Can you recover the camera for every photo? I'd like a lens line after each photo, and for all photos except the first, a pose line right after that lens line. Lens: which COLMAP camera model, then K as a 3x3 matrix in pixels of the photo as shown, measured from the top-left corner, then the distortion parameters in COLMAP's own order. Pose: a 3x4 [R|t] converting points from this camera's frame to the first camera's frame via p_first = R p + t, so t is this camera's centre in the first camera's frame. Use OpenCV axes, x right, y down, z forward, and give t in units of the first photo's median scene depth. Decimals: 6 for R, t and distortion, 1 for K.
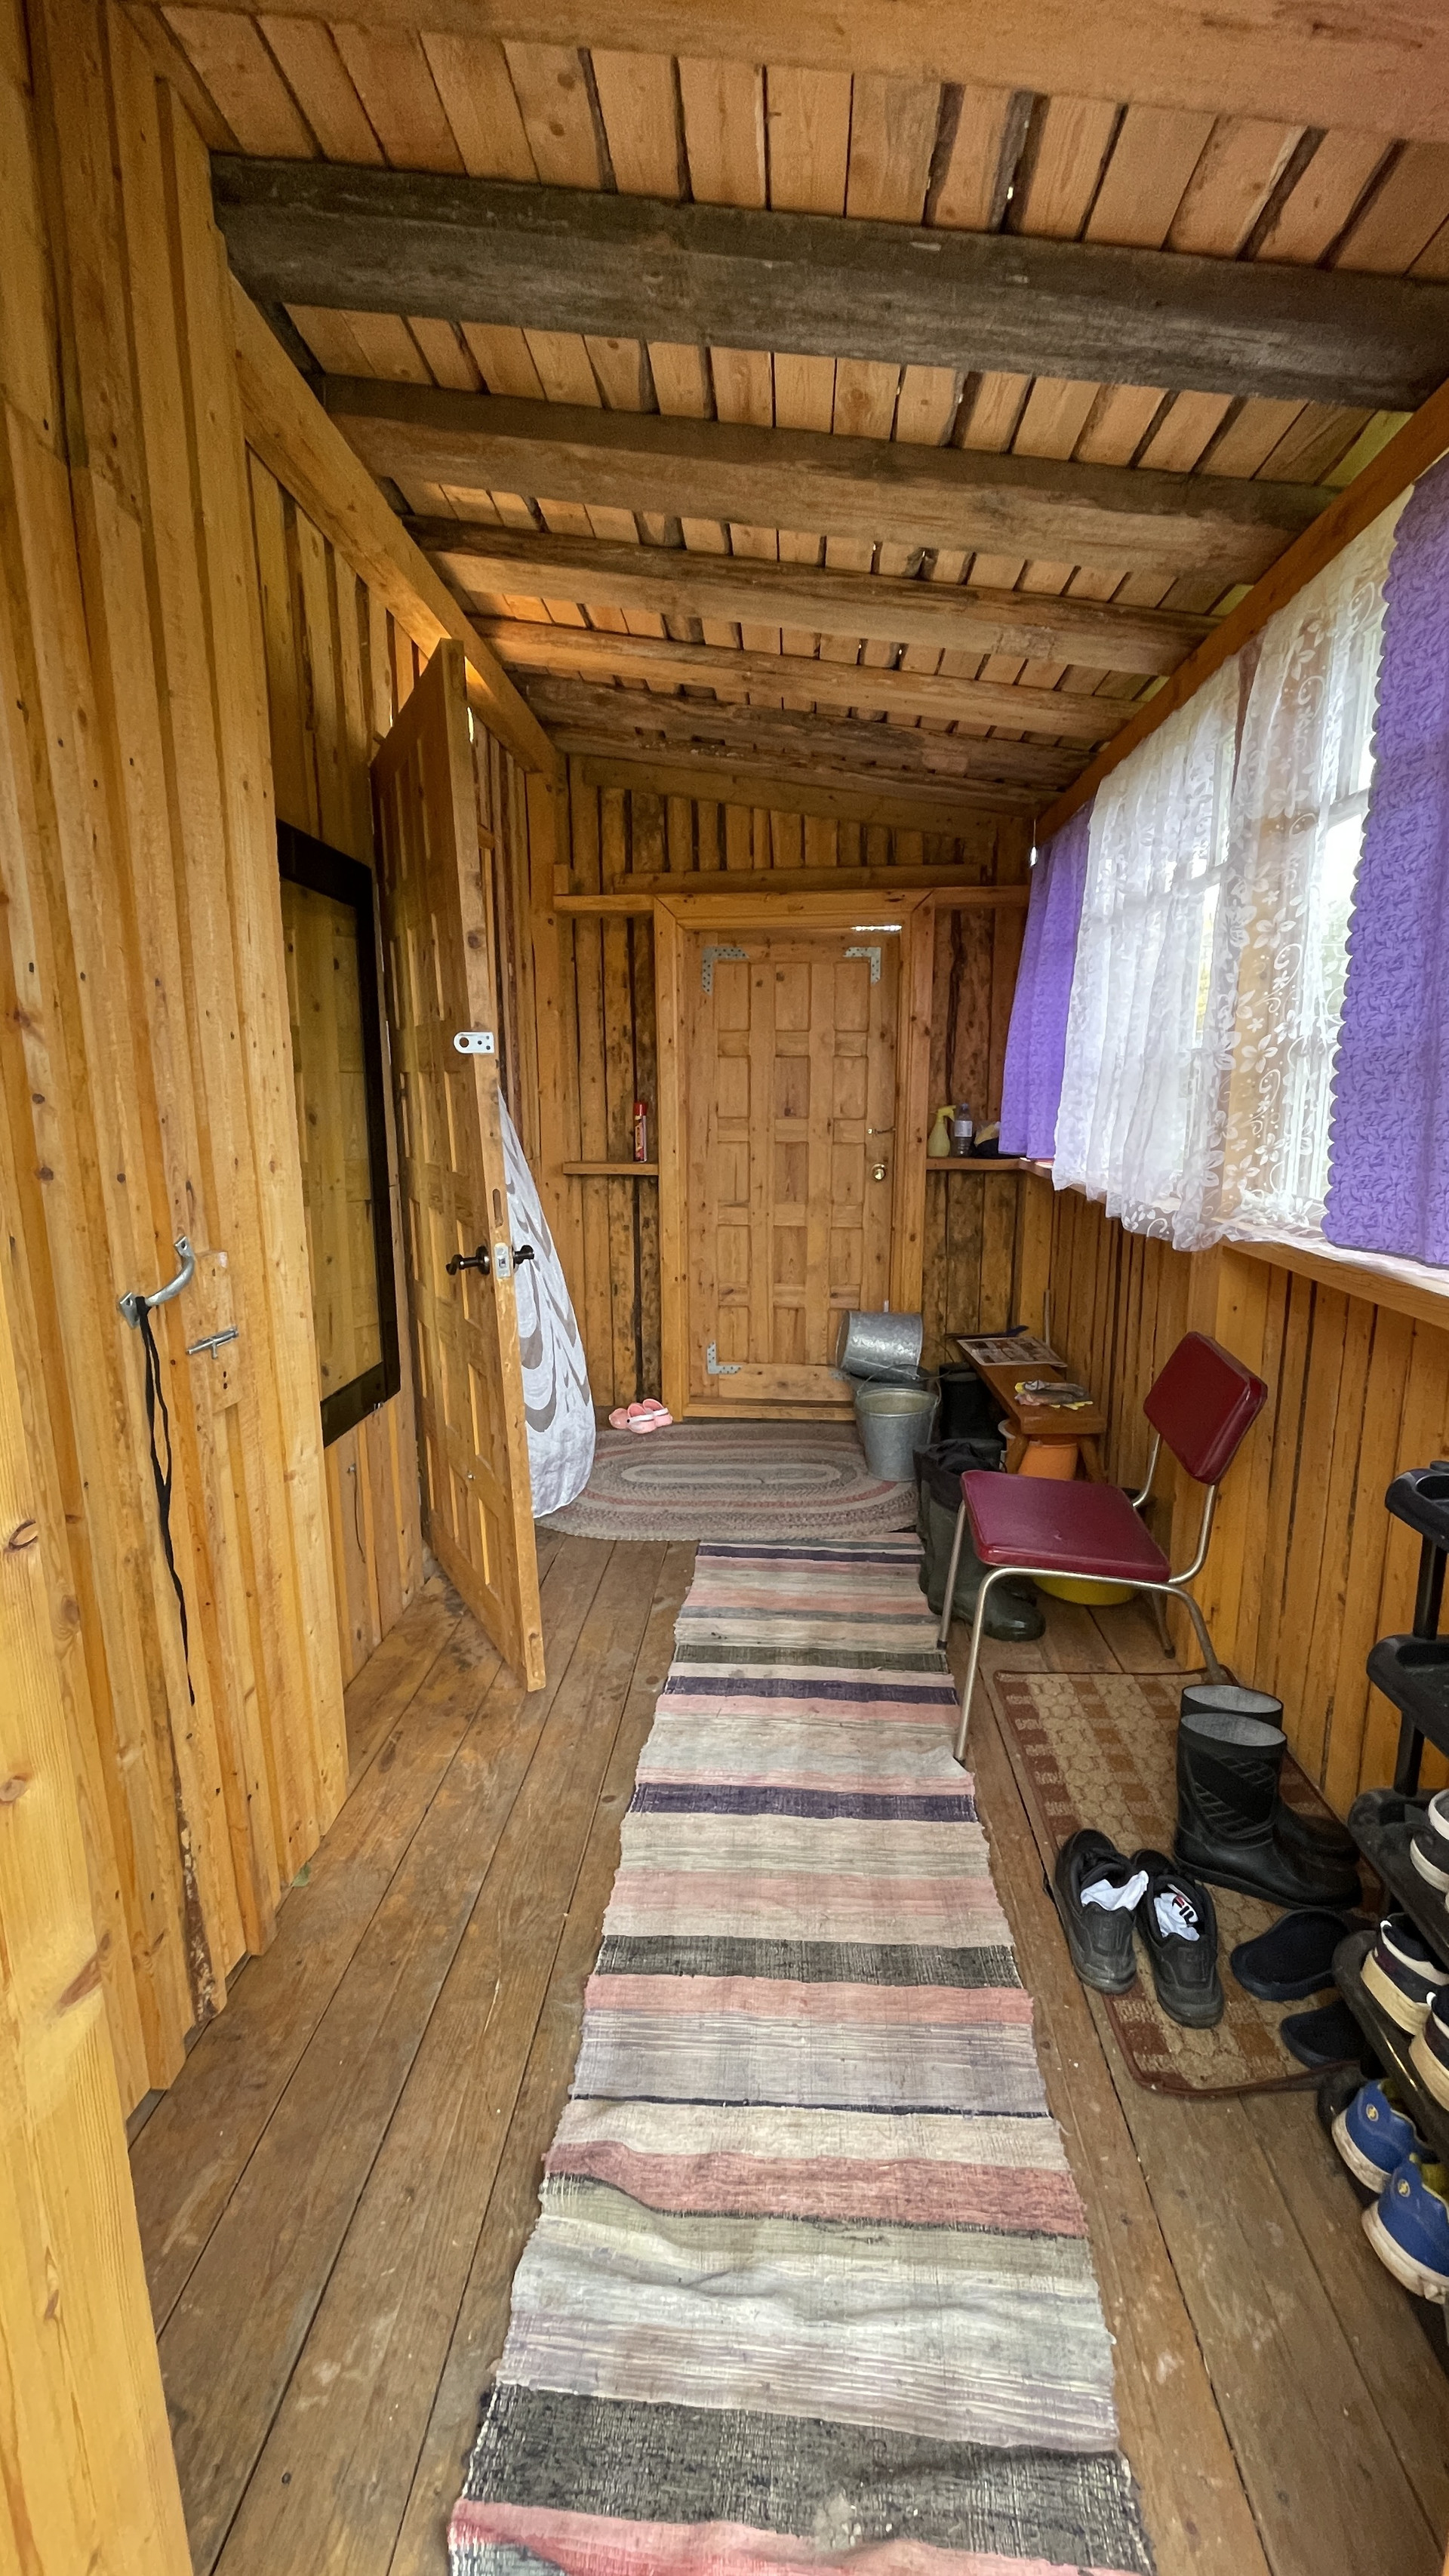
lens RADIAL K [[1034.8, 0, 726.2], [0, 1034.8, 1290.9], [0, 0, 1]] dist [-0.003179, -0.000322]
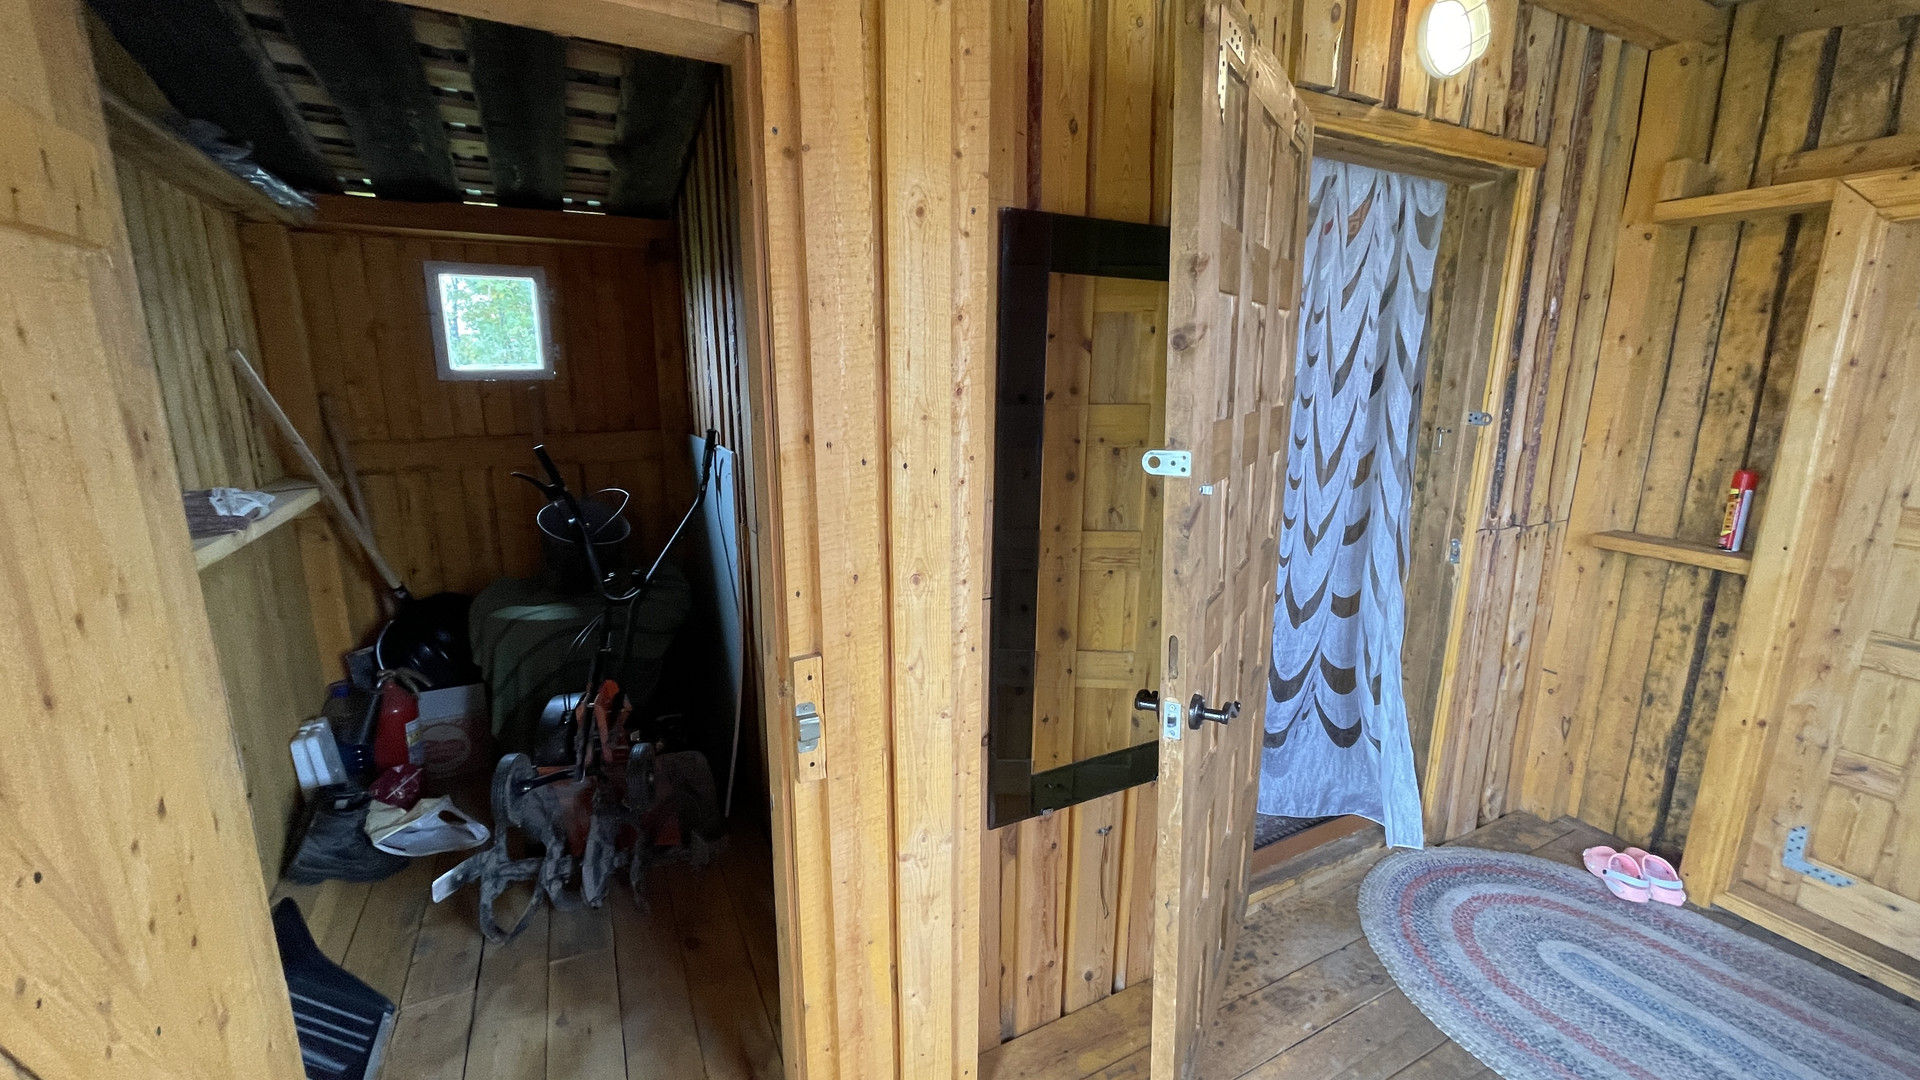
lens RADIAL K [[771.3, 0, 964.0], [0, 771.3, 532.0], [0, 0, 1]] dist [-0.003179, -0.000322]
pose [[0.518925, 0.185685, -0.834408, 0.090660], [-0.172010, 0.978838, 0.110852, -0.106579], [0.837335, 0.086003, 0.539884, 0.254264]]
